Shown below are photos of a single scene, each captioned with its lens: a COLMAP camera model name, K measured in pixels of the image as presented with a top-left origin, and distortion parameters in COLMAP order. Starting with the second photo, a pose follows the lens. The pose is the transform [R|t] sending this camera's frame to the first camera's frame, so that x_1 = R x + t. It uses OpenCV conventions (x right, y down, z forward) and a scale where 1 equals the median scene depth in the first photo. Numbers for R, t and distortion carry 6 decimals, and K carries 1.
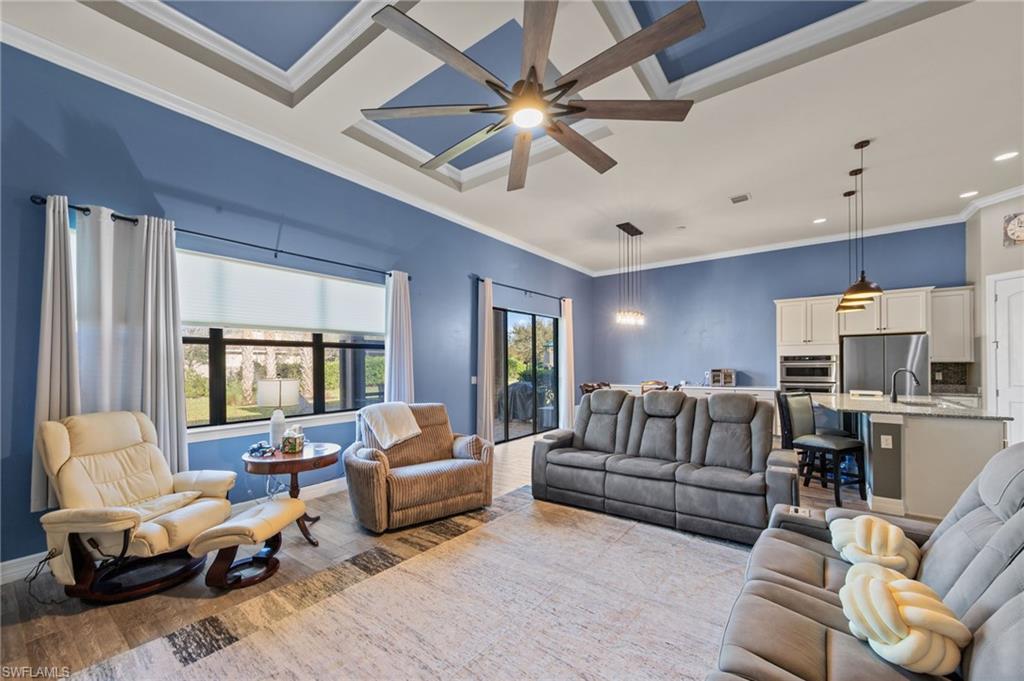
lens RADIAL K [[395.2, 0, 508.5], [0, 395.2, 361.7], [0, 0, 1]] dist [0.006919, 0.000238]
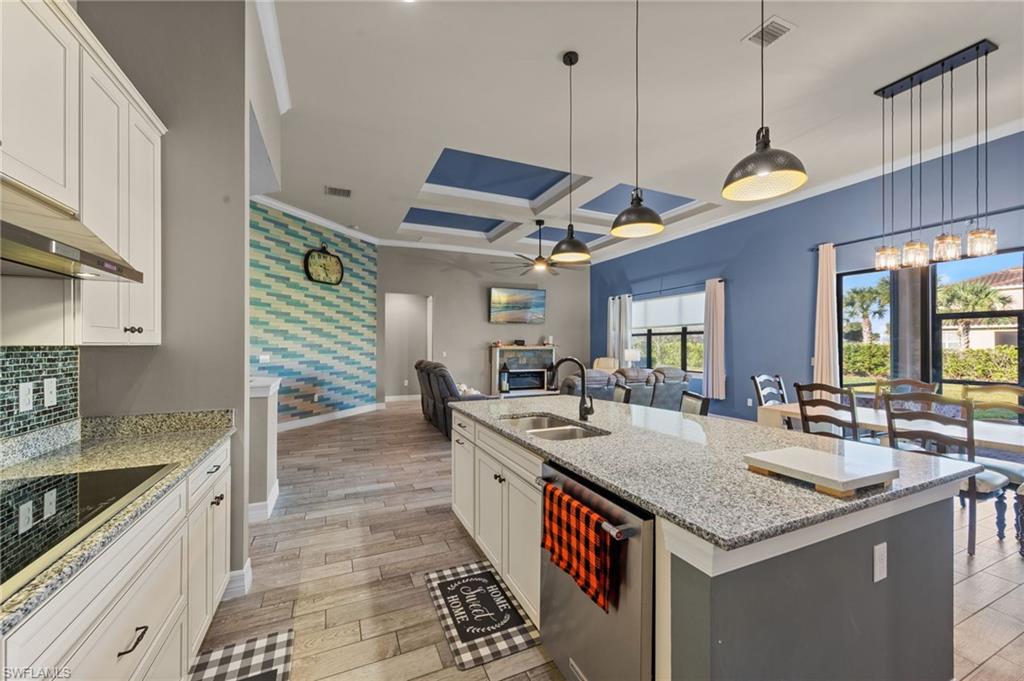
lens RADIAL K [[391.8, 0, 506.2], [0, 391.8, 355.4], [0, 0, 1]] dist [0.001519, -0.000086]
pose [[-0.490396, 0.032097, -0.870909, 1.321651], [0.011266, 0.999472, 0.030491, -0.003867], [0.871427, 0.005141, -0.490498, 1.039173]]
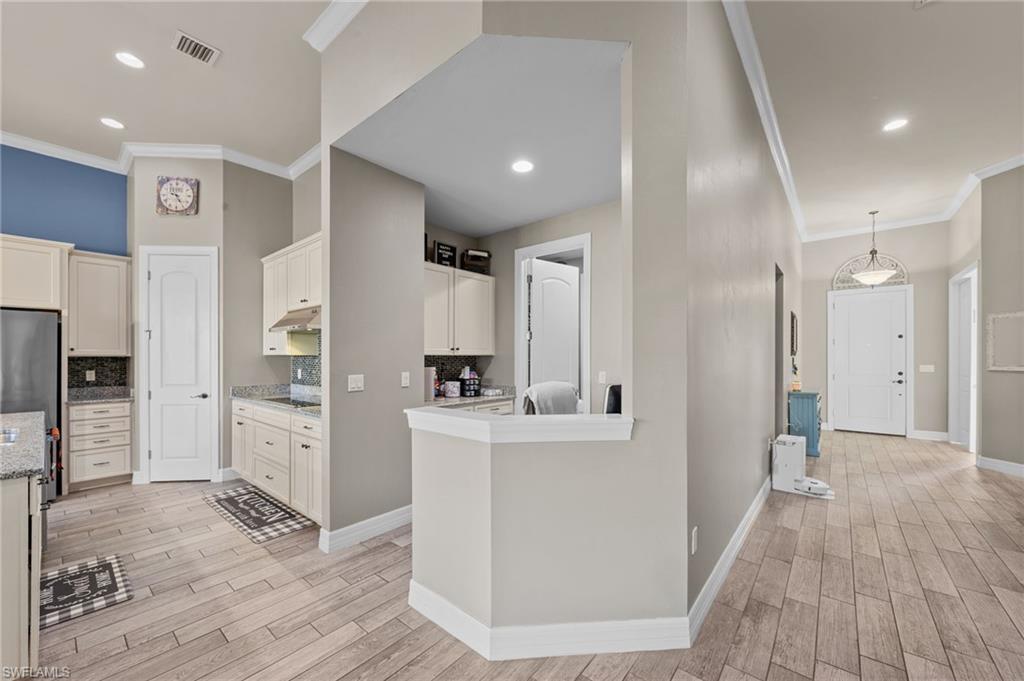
lens RADIAL K [[391.8, 0, 506.2], [0, 391.8, 355.4], [0, 0, 1]] dist [0.001519, -0.000086]
pose [[0.062660, 0.007081, 0.998010, 0.540862], [-0.007310, 0.999951, -0.006636, -0.000867], [-0.998008, -0.006879, 0.062709, 0.268142]]
